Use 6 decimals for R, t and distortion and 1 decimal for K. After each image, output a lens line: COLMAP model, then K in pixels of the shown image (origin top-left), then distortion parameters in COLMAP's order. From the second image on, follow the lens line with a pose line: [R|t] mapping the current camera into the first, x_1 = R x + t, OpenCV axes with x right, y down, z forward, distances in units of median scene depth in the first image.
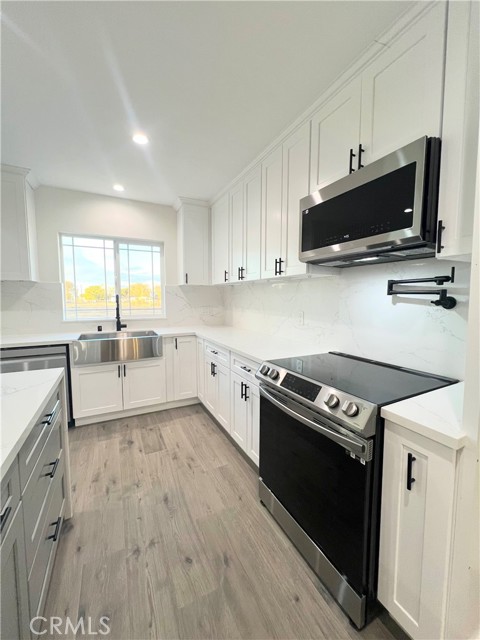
lens RADIAL K [[255.4, 0, 241.7], [0, 255.4, 317.7], [0, 0, 1]] dist [-0.003161, 0.000731]
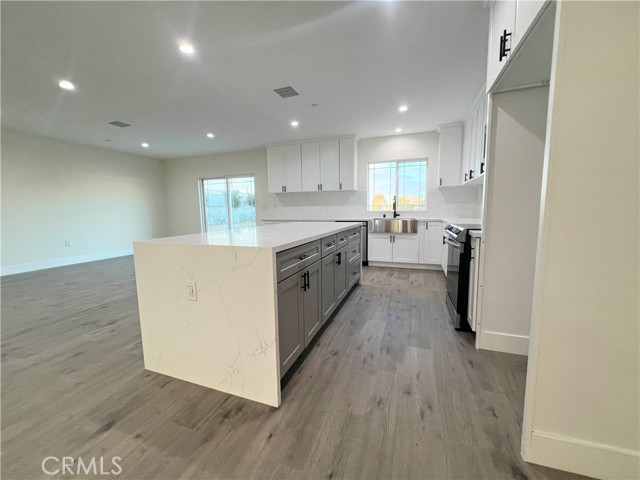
lens RADIAL K [[255.4, 0, 318.1], [0, 255.4, 238.6], [0, 0, 1]] dist [-0.003161, 0.000731]
pose [[0.672255, 0.074171, -0.736595, 0.484440], [-0.043496, 0.997207, 0.060715, 0.126933], [0.739041, -0.008777, 0.673604, -0.560145]]
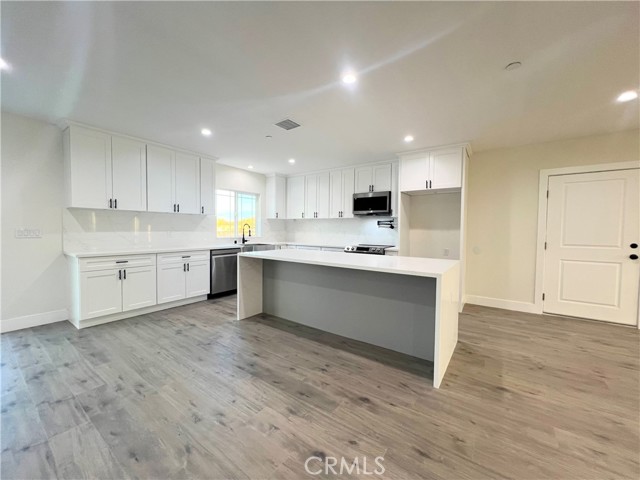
lens RADIAL K [[255.4, 0, 318.3], [0, 255.4, 238.6], [0, 0, 1]] dist [-0.003161, 0.000731]
pose [[0.890603, -0.009353, 0.454685, -0.993943], [0.026588, 0.999149, -0.031525, 0.104569], [-0.454003, 0.040165, 0.890094, -0.985405]]
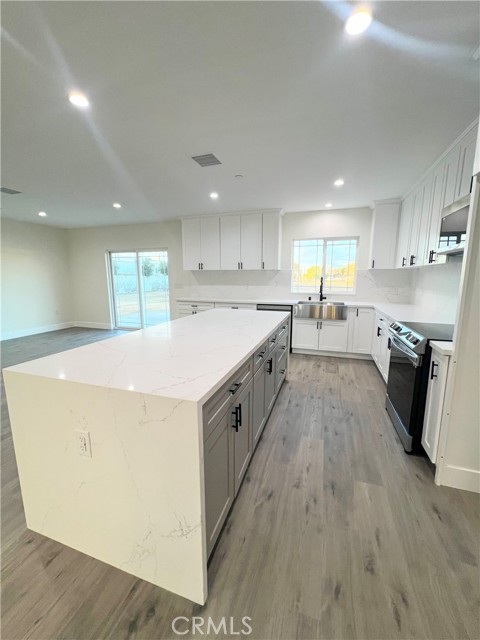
lens RADIAL K [[255.4, 0, 241.5], [0, 255.4, 318.3], [0, 0, 1]] dist [-0.003161, 0.000731]
pose [[0.699269, 0.114101, -0.705694, 0.324330], [-0.055687, 0.992874, 0.105354, 0.024014], [0.712687, -0.034373, 0.700640, -0.483154]]
